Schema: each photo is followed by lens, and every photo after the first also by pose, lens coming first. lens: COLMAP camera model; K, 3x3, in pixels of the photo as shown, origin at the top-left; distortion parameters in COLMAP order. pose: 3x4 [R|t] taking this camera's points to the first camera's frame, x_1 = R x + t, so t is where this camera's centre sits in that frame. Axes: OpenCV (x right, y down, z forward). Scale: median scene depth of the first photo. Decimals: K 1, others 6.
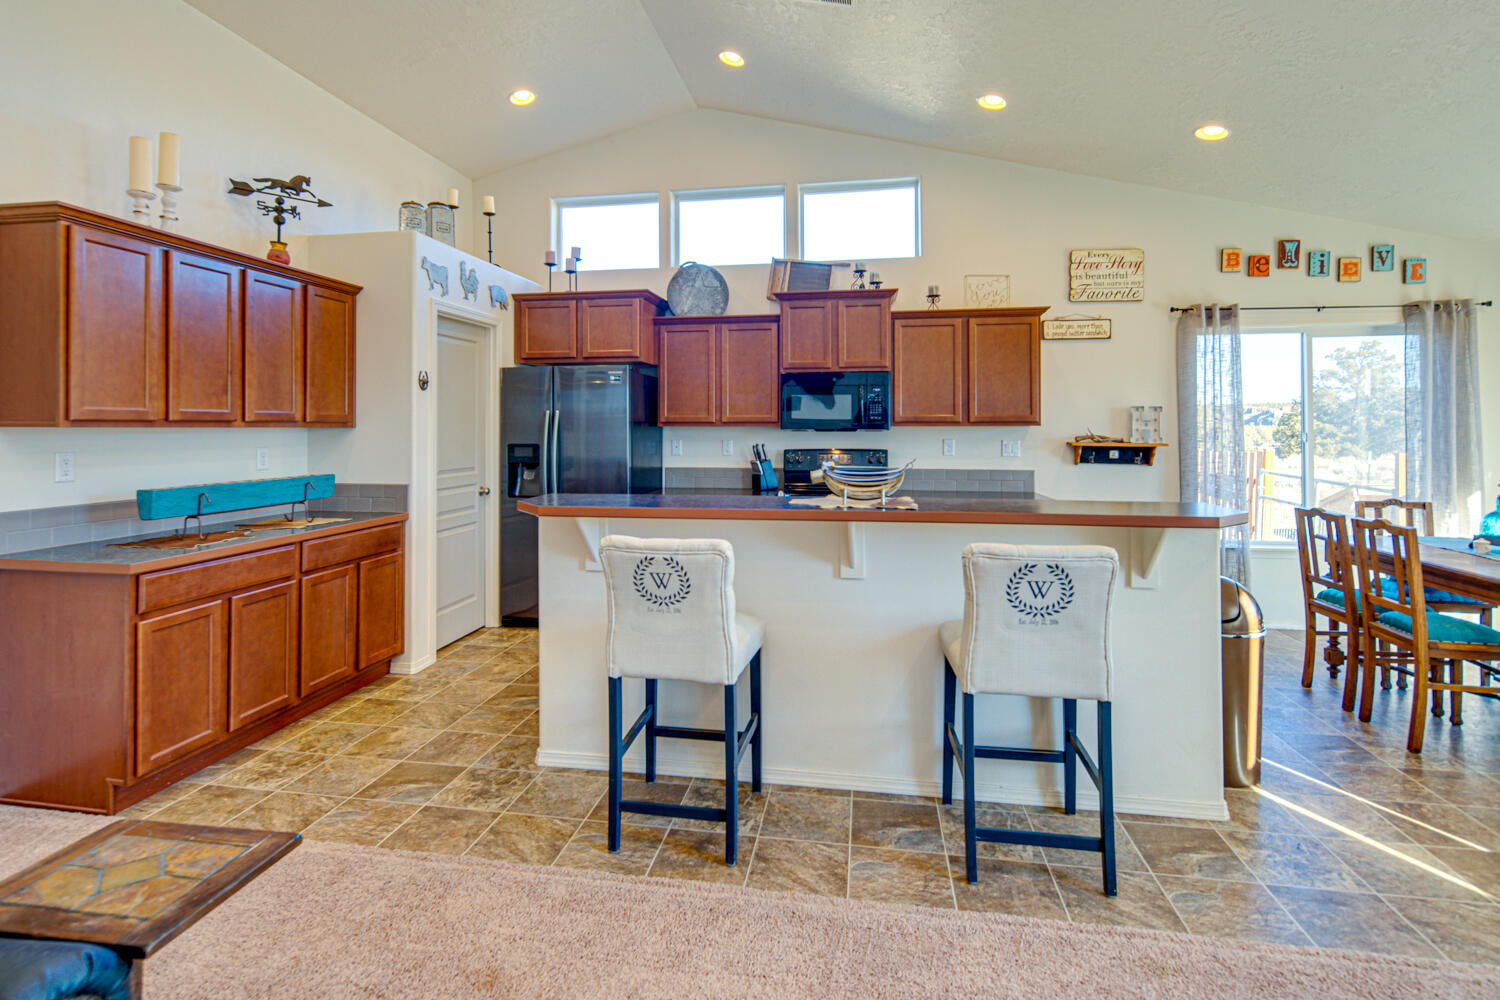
lens RADIAL K [[720.8, 0, 749.9], [0, 720.8, 415.6], [0, 0, 1]] dist [-0.001623, -0.000607]
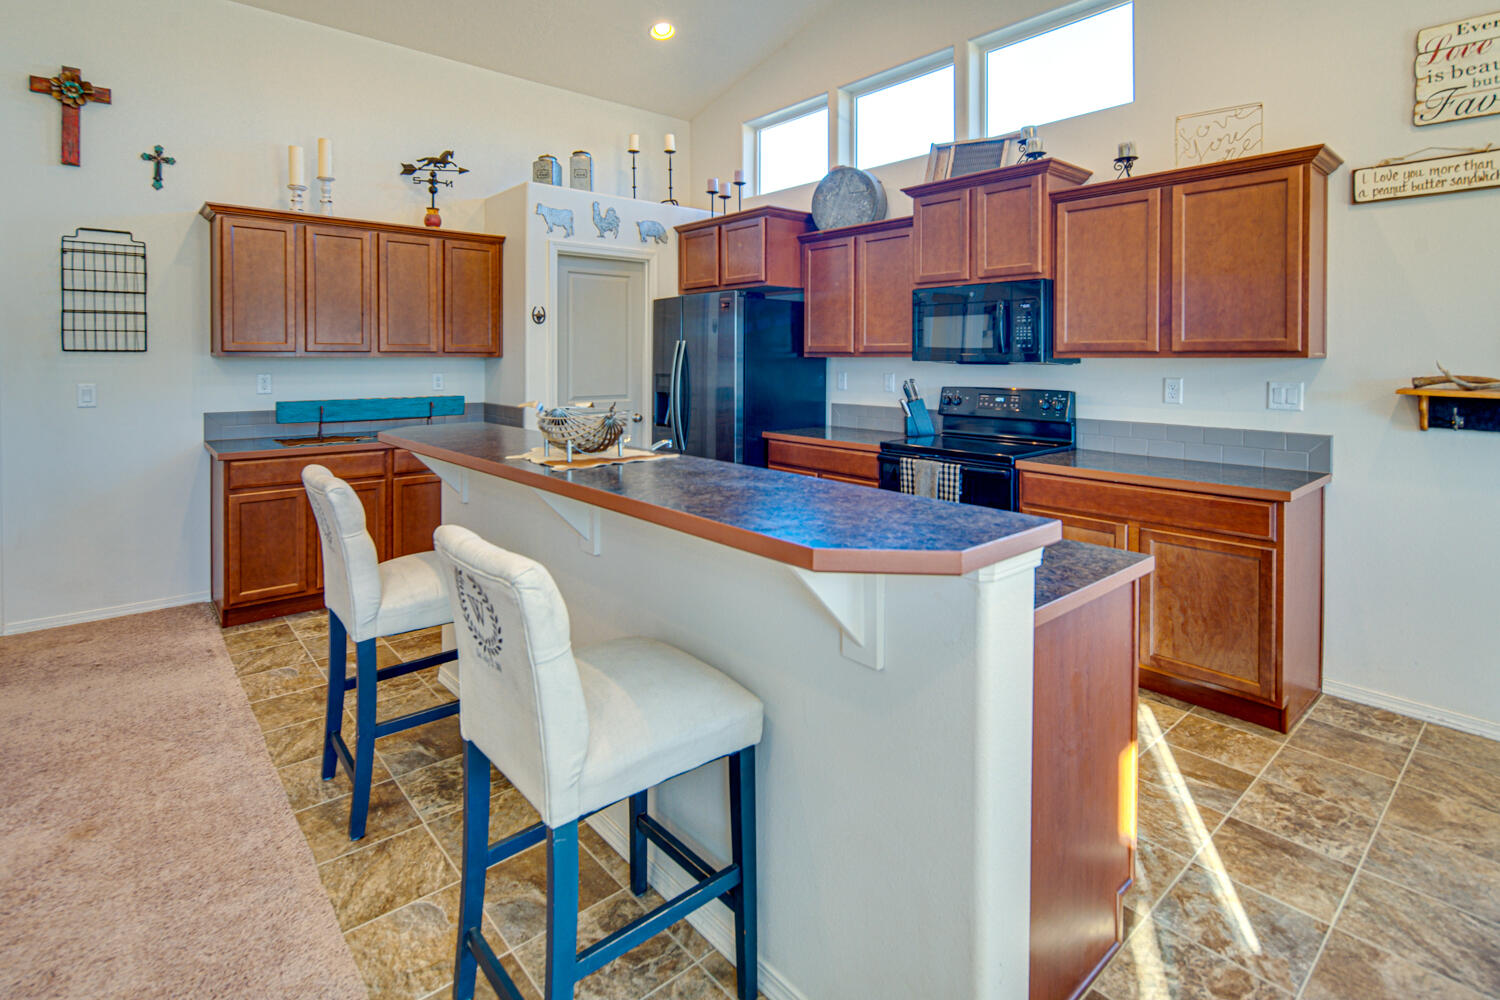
lens RADIAL K [[728.2, 0, 751.8], [0, 728.2, 356.8], [0, 0, 1]] dist [-0.001583, -0.000244]
pose [[0.774231, 0.002807, -0.632897, 0.423797], [0.006846, 0.999895, 0.012811, 0.003058], [0.632866, -0.014251, 0.774130, 0.276924]]
